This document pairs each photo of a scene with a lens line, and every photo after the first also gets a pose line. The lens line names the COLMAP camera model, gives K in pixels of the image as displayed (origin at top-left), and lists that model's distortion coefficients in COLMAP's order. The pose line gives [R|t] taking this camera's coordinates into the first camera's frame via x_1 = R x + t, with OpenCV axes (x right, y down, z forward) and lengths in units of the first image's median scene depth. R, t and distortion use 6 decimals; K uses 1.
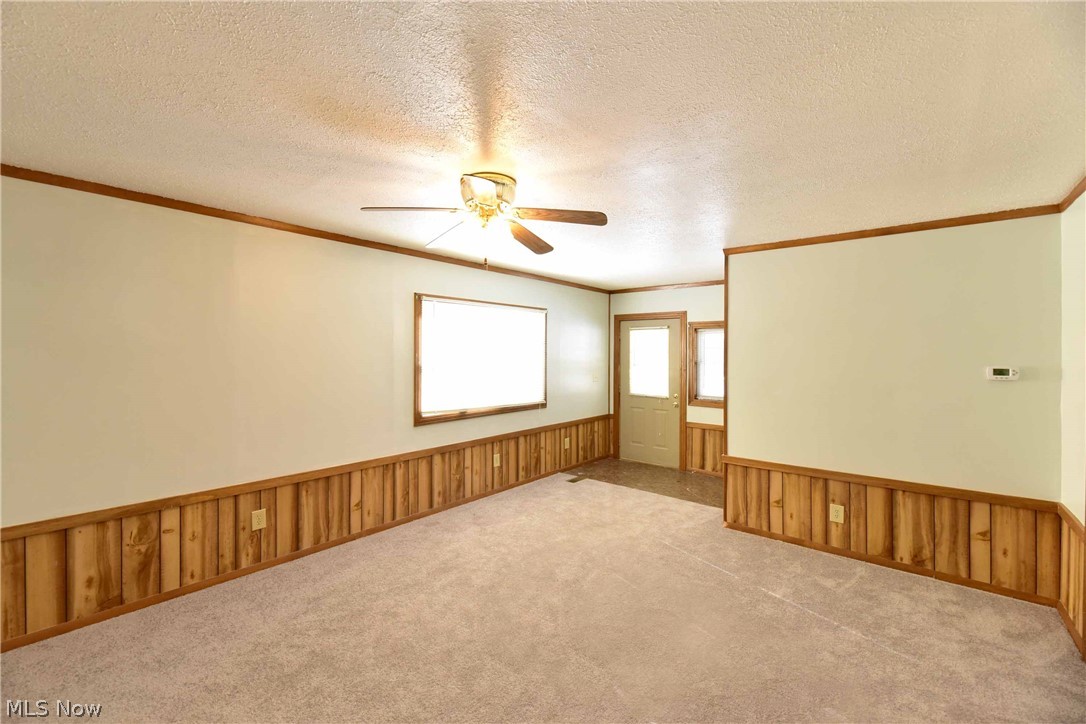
lens RADIAL K [[446.8, 0, 549.9], [0, 446.8, 356.3], [0, 0, 1]] dist [-0.000736, -0.000109]
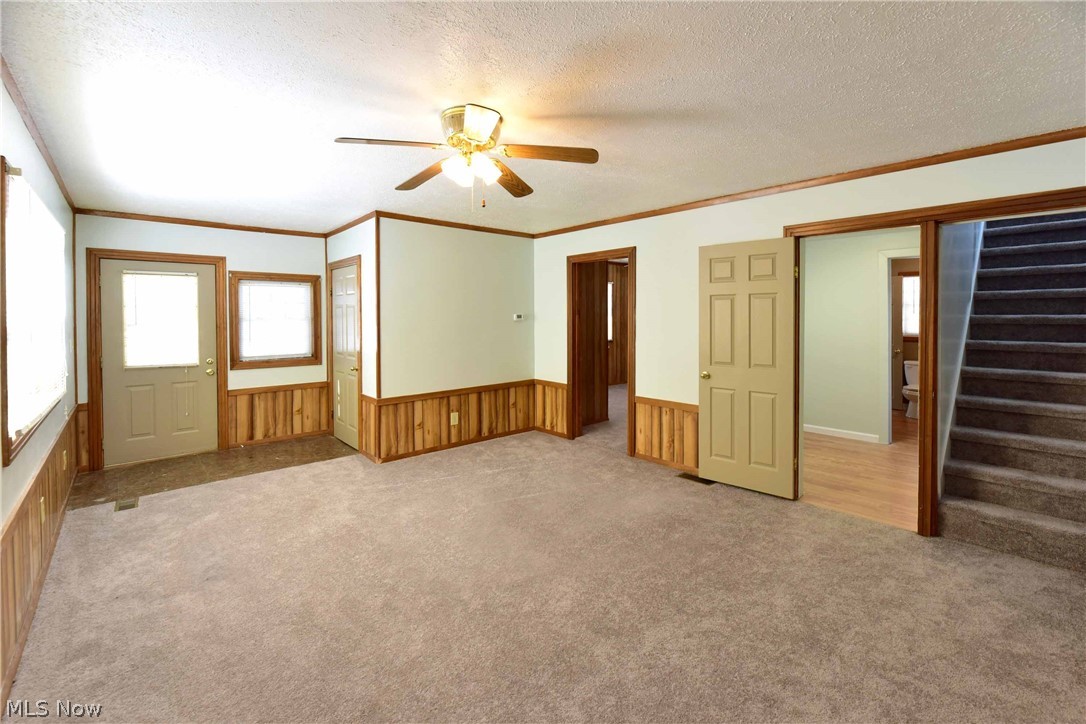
lens RADIAL K [[462.3, 0, 541.5], [0, 462.3, 312.6], [0, 0, 1]] dist [-0.000434, 0.000003]
pose [[0.163776, 0.000916, 0.986497, -0.696852], [0.013409, 0.999905, -0.003155, 0.019964], [-0.986406, 0.013745, 0.163748, 0.435850]]
